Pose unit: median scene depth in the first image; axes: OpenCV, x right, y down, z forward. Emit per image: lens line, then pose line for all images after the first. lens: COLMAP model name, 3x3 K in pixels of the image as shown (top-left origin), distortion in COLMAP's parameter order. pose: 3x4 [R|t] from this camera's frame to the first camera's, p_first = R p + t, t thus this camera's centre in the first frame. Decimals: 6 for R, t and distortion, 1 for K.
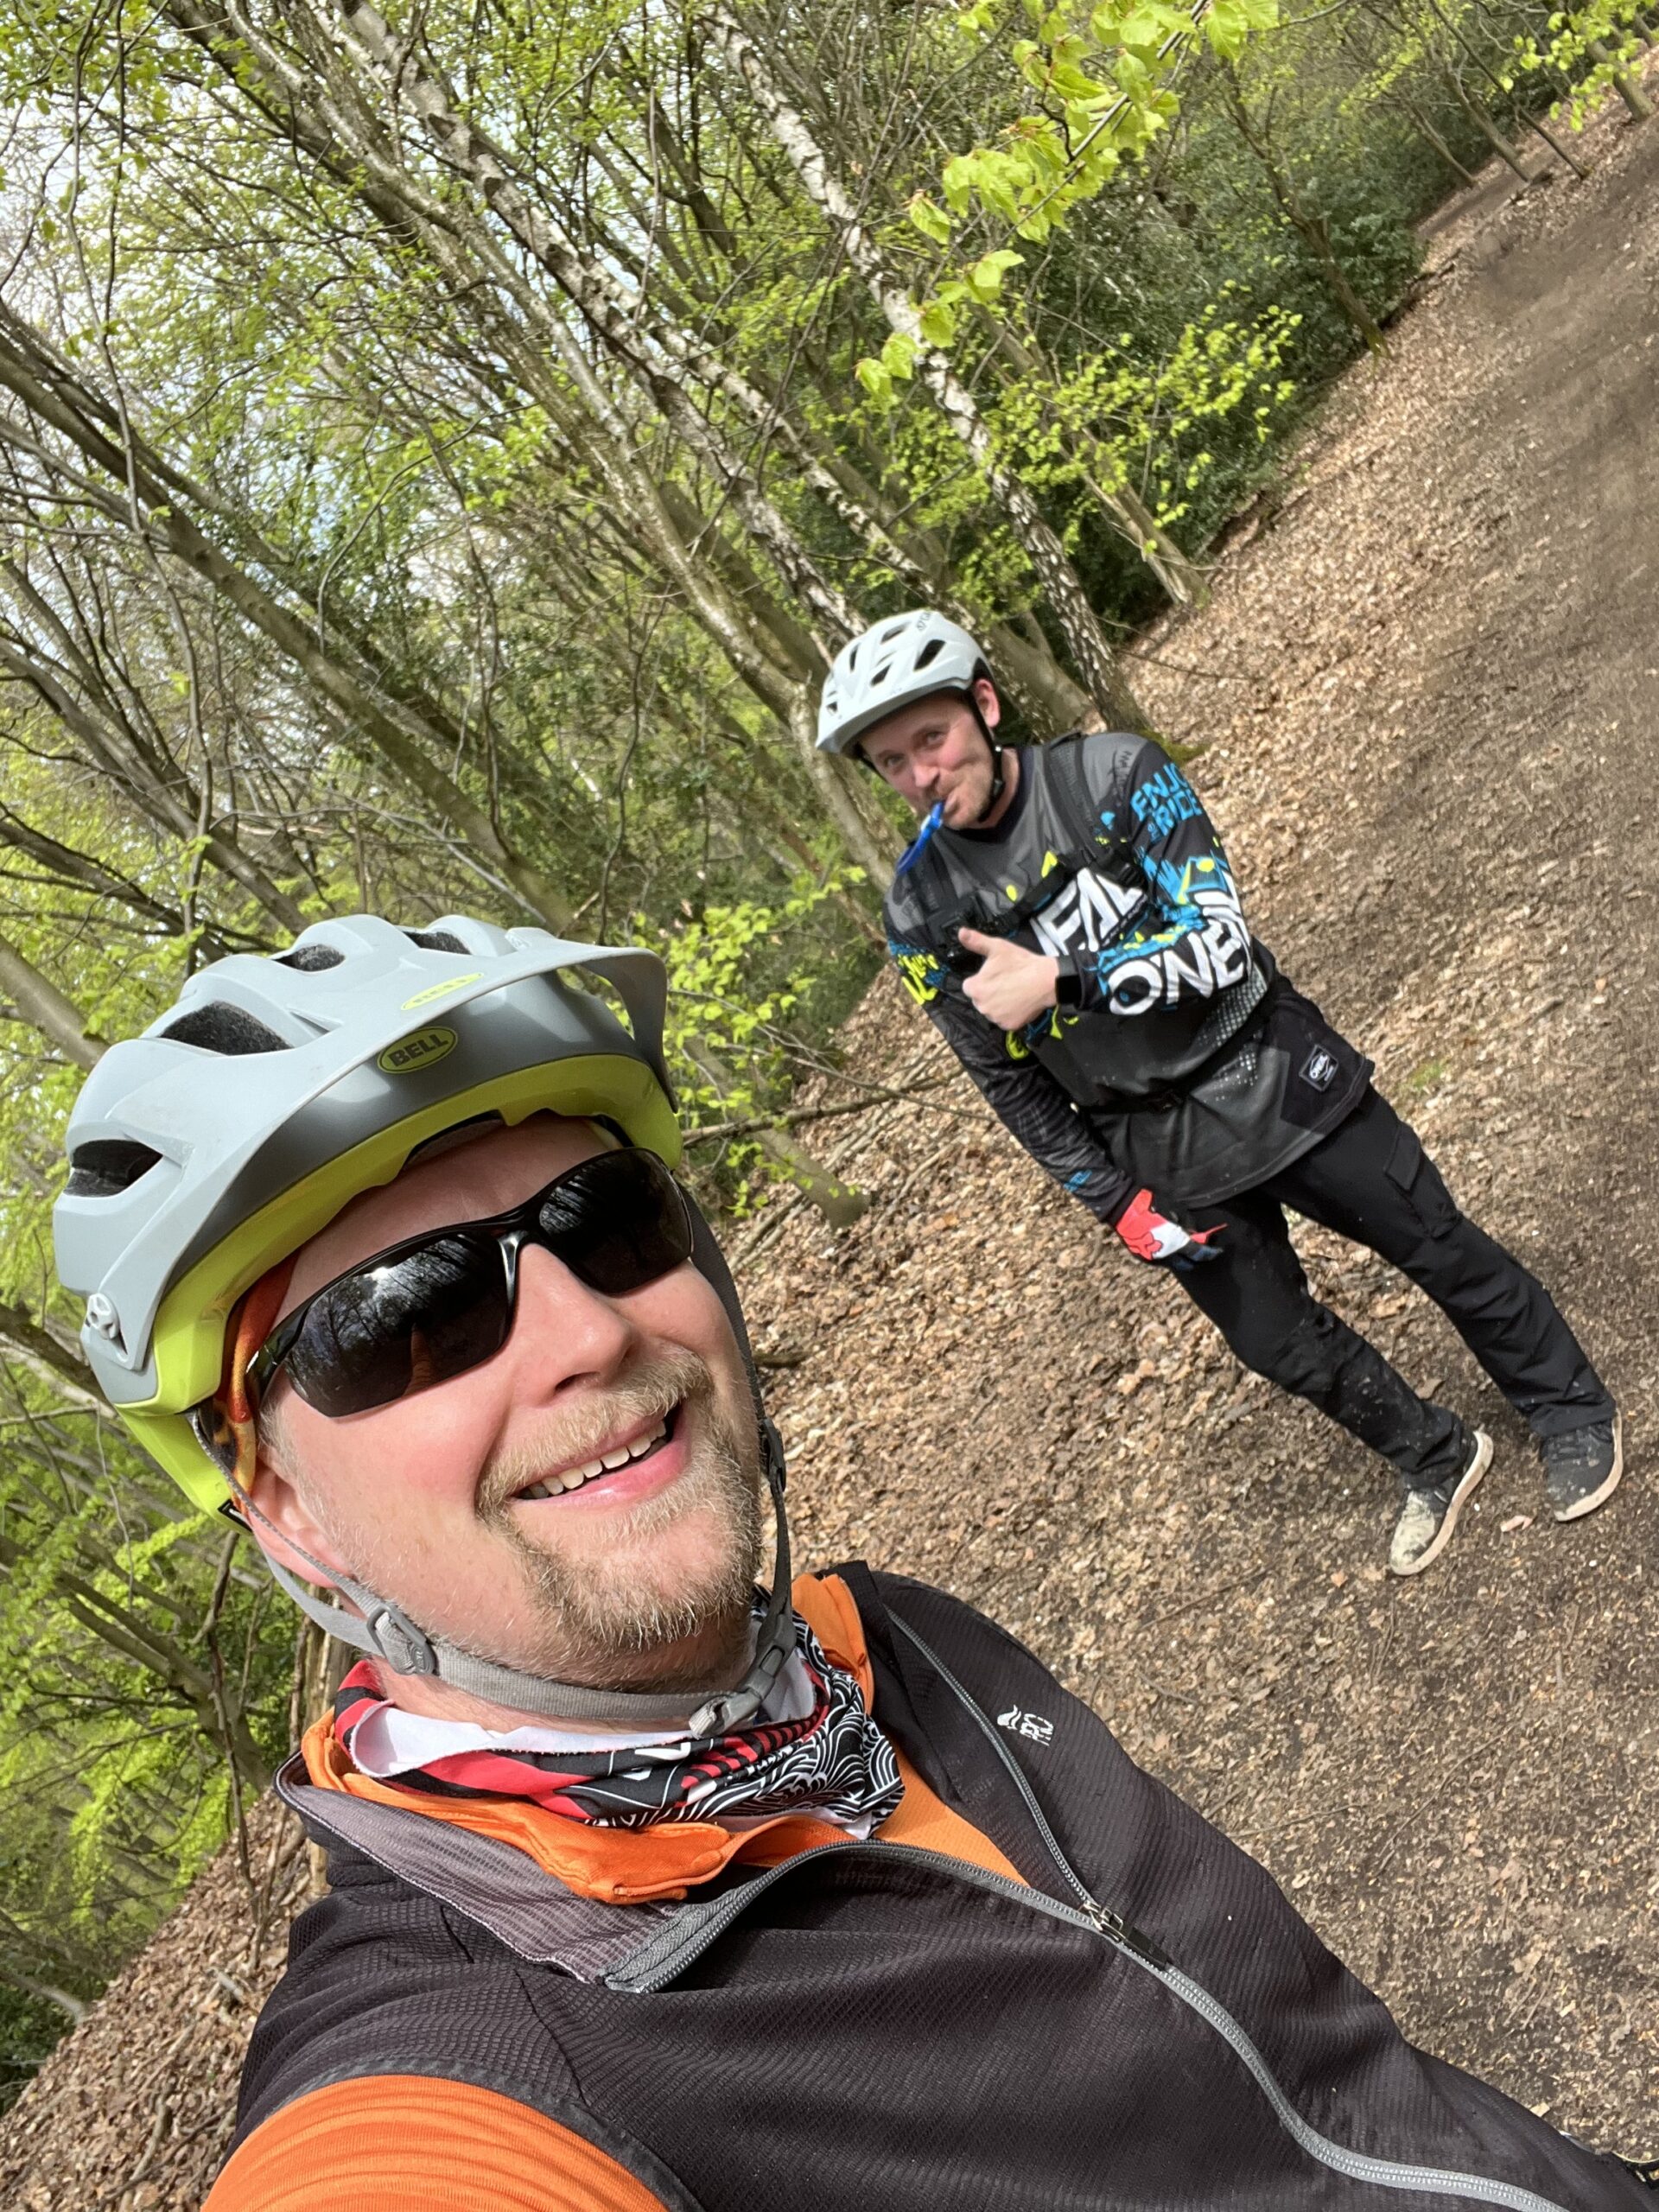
lens RADIAL K [[1977.3, 0, 826.3], [0, 1977.3, 1096.4], [0, 0, 1]] dist [0.076568, 0.001214]
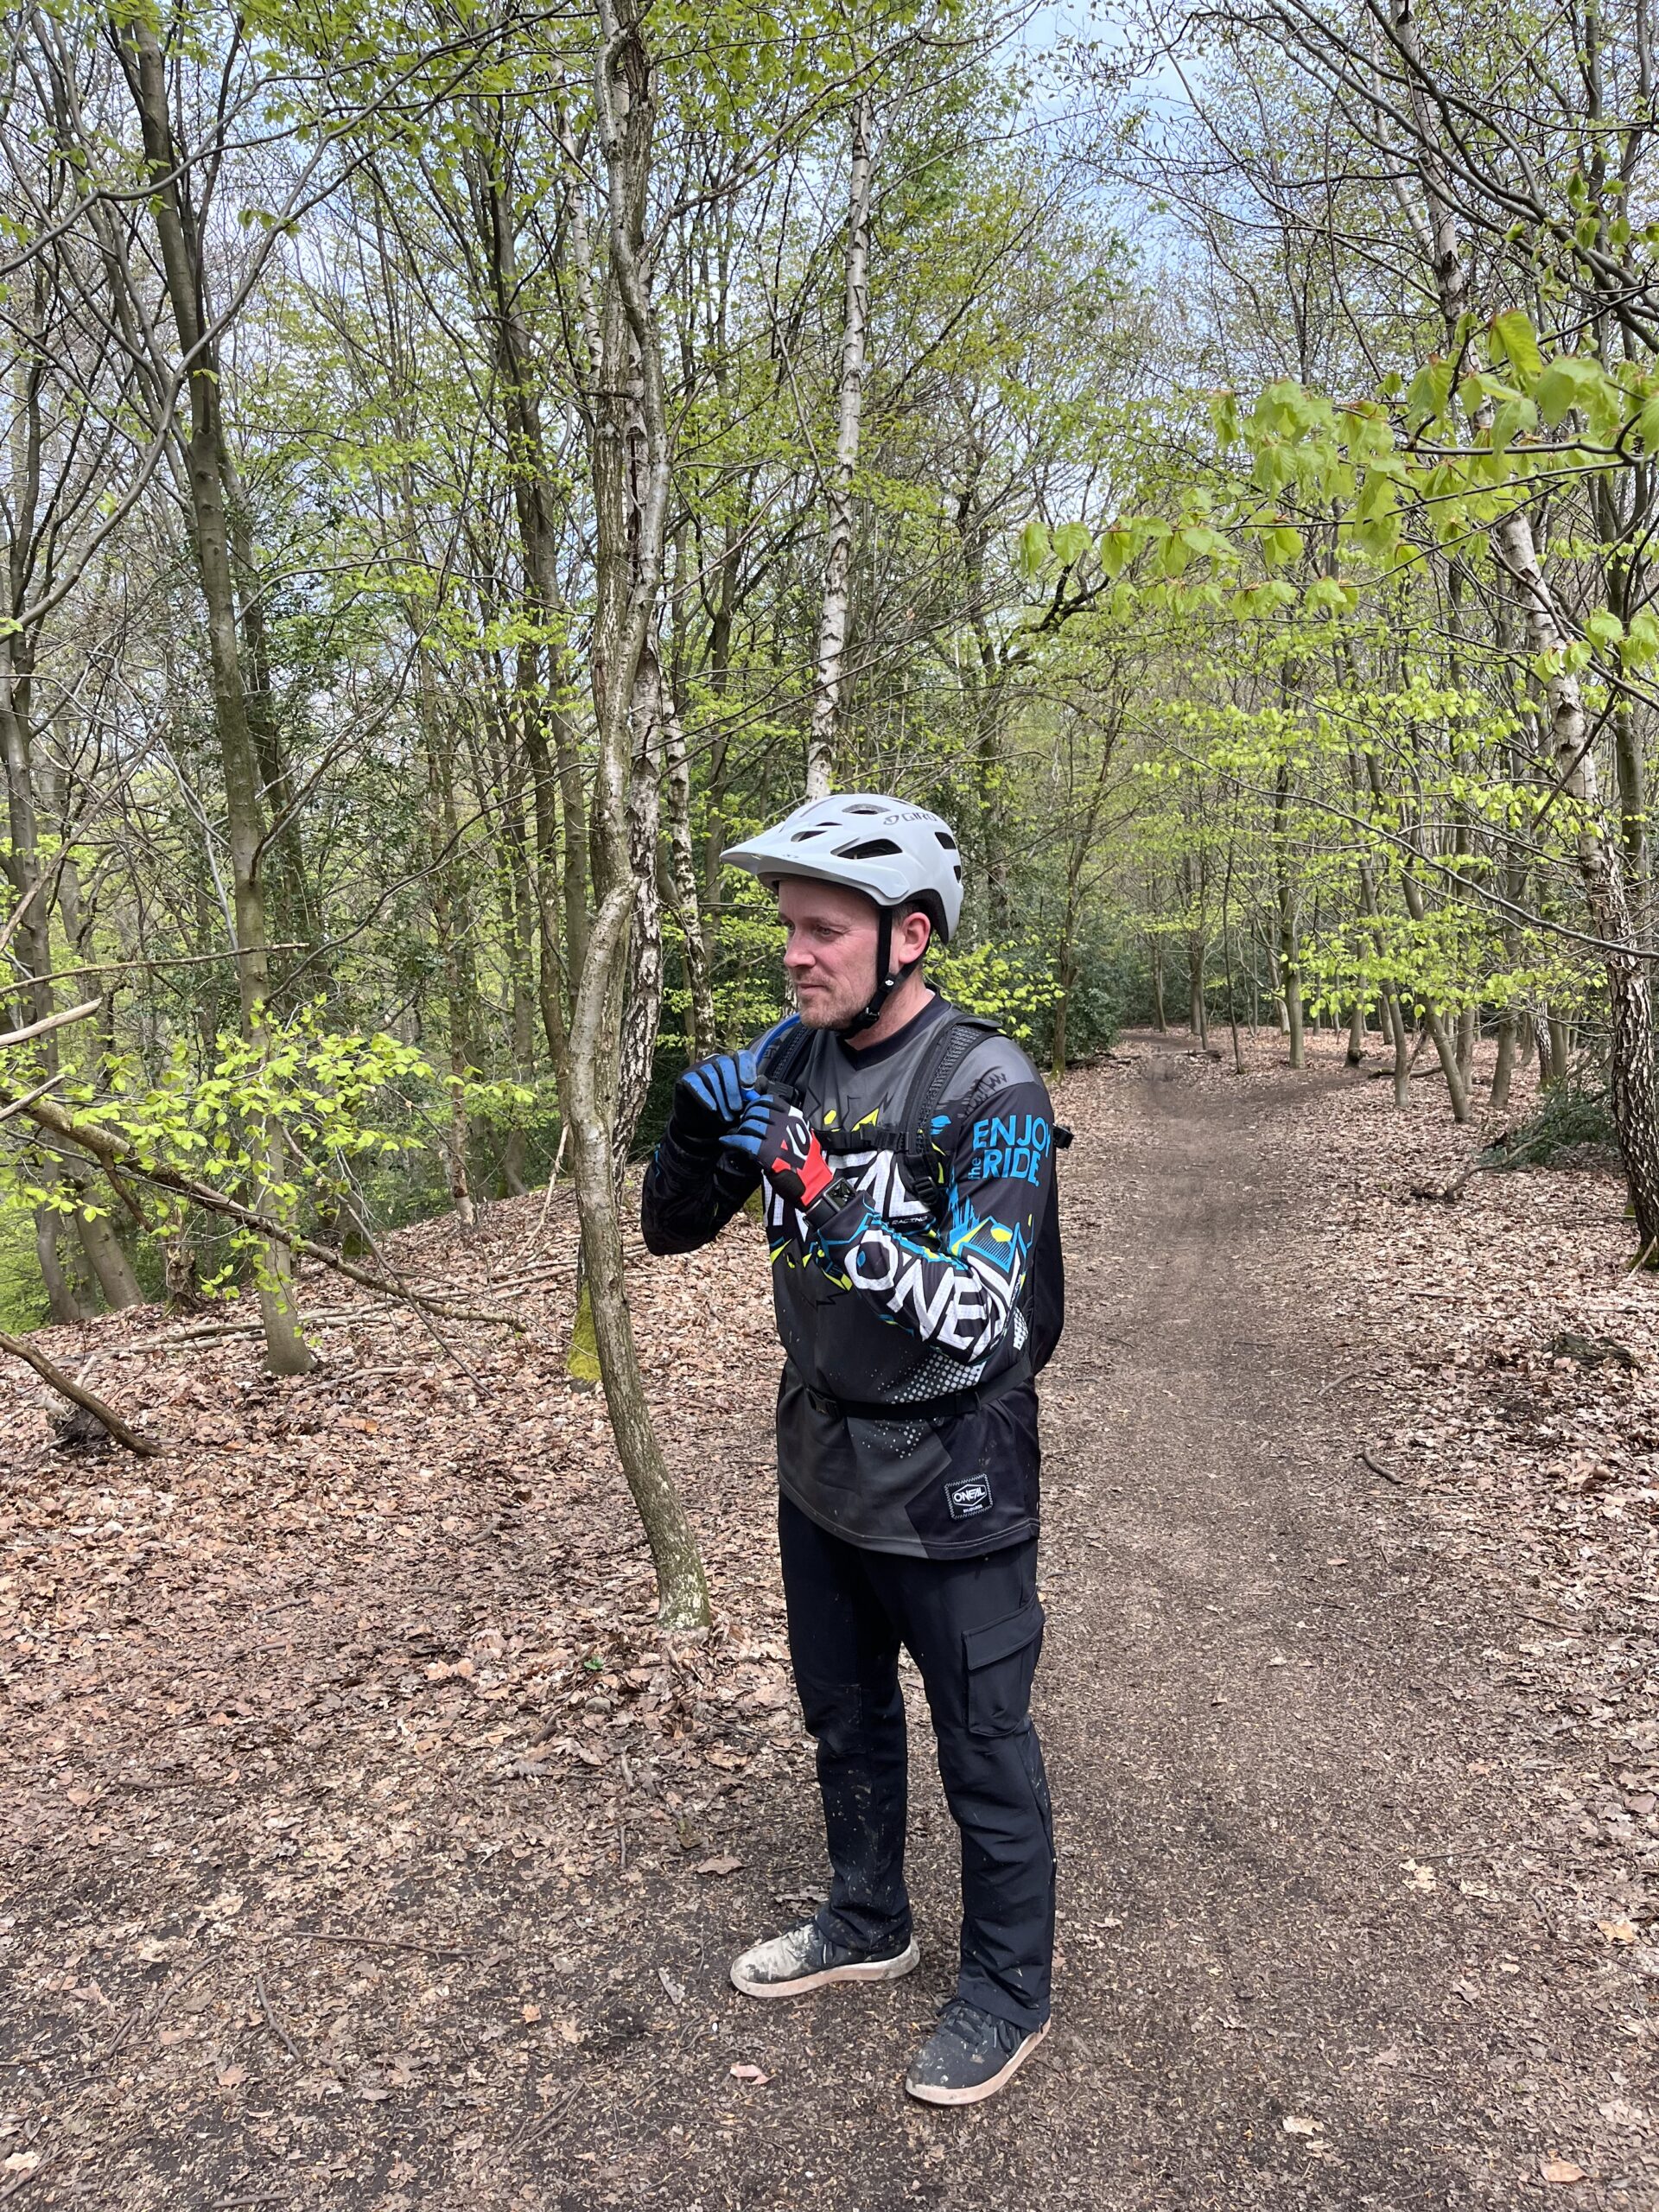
lens RADIAL K [[1670.0, 0, 828.1], [0, 1670.0, 1107.7], [0, 0, 1]] dist [0.040391, -0.023356]
pose [[0.762189, 0.625208, 0.167880, -0.005859], [-0.577251, 0.773774, -0.260873, 0.030406], [-0.293001, 0.101926, 0.950664, 0.126615]]
